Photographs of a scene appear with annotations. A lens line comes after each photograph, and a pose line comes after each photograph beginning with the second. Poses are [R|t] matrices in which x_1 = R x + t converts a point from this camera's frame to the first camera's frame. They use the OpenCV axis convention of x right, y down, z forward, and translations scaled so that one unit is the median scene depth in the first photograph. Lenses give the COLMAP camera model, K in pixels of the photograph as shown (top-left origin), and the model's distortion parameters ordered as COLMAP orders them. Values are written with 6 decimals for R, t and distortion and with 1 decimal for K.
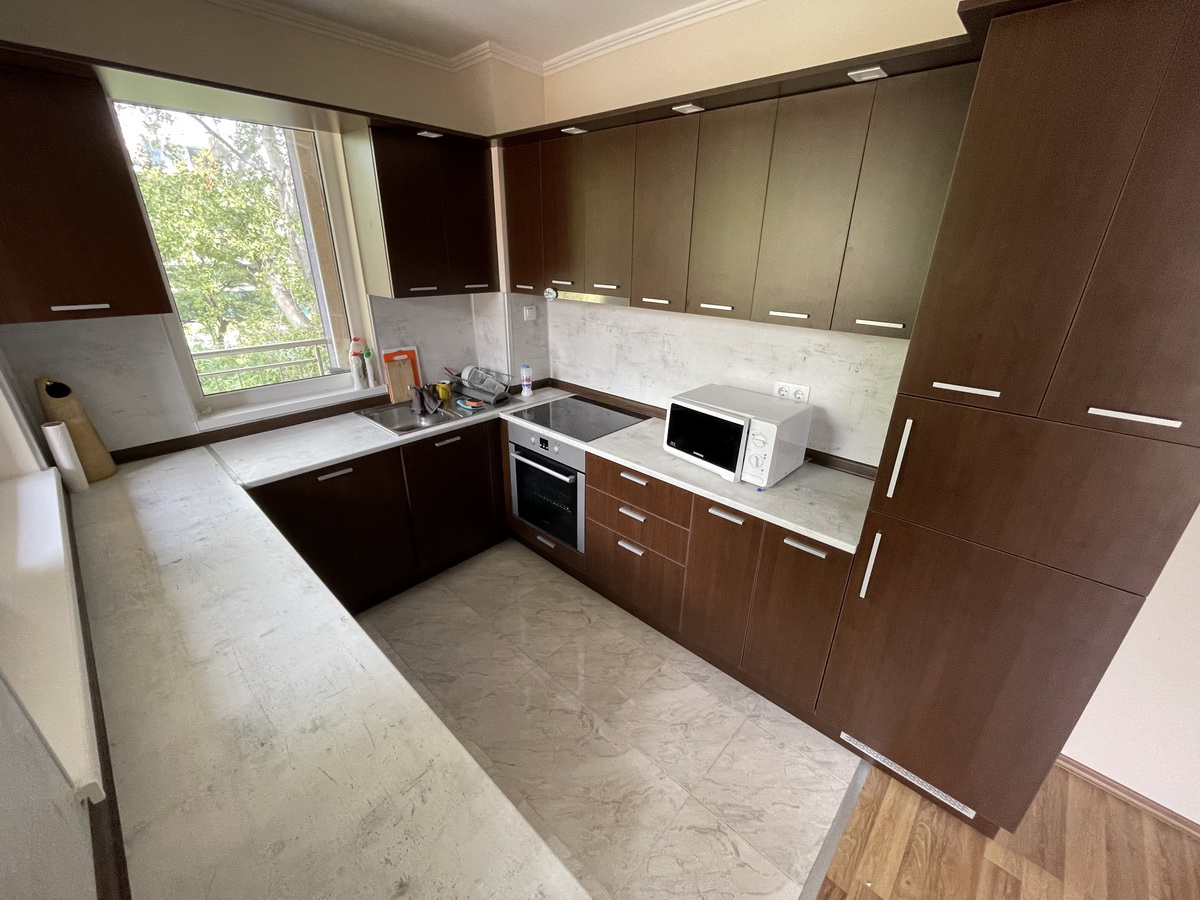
lens RADIAL K [[485.2, 0, 600.5], [0, 485.2, 449.6], [0, 0, 1]] dist [-0.001705, -0.000644]
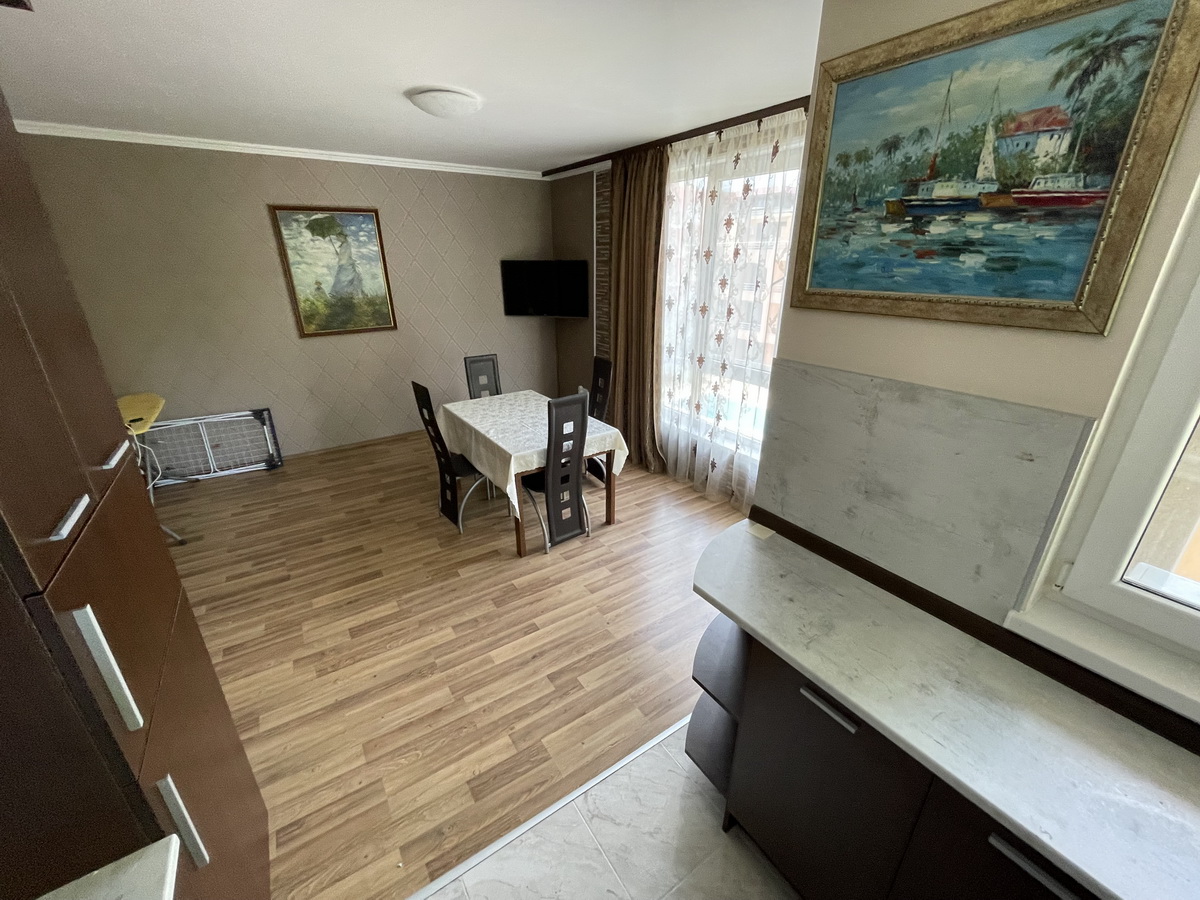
lens RADIAL K [[485.2, 0, 600.5], [0, 485.2, 449.6], [0, 0, 1]] dist [-0.001705, -0.000644]
pose [[-0.972098, -0.098296, 0.212985, -0.006039], [0.079050, 0.717585, 0.691971, -0.300056], [-0.220853, 0.689500, -0.689793, 0.662311]]
